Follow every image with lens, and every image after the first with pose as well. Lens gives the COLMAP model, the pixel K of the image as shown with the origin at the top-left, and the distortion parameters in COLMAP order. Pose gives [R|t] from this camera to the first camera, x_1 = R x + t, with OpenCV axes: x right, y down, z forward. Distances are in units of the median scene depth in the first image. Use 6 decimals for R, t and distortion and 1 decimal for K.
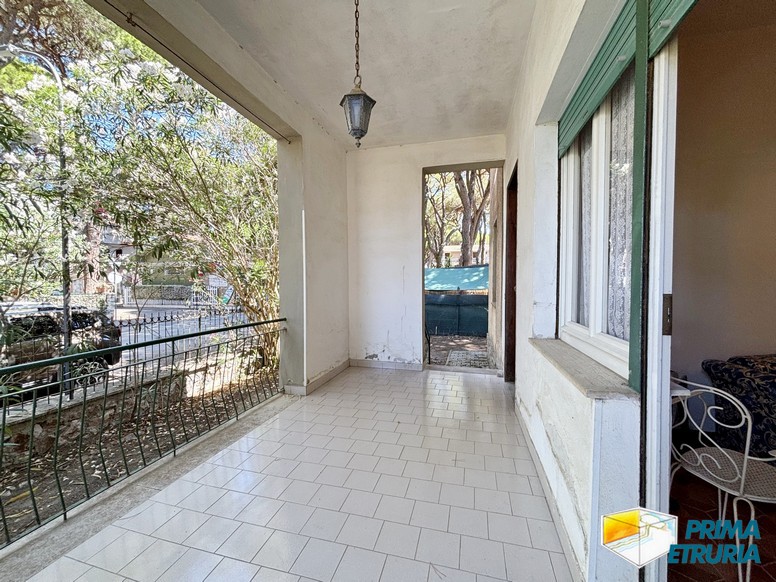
lens RADIAL K [[313.0, 0, 390.8], [0, 313.0, 289.1], [0, 0, 1]] dist [-0.000590, -0.000825]
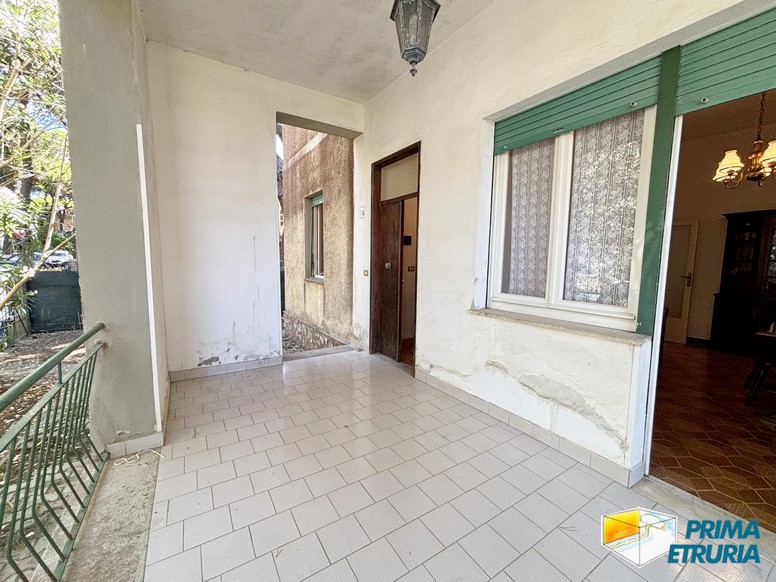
lens RADIAL K [[313.0, 0, 390.2], [0, 313.0, 292.5], [0, 0, 1]] dist [-0.000590, -0.000825]
pose [[0.672988, -0.065720, 0.736728, -0.319533], [0.003439, 0.996312, 0.085735, -0.000905], [-0.739645, -0.055165, 0.670732, 0.237307]]
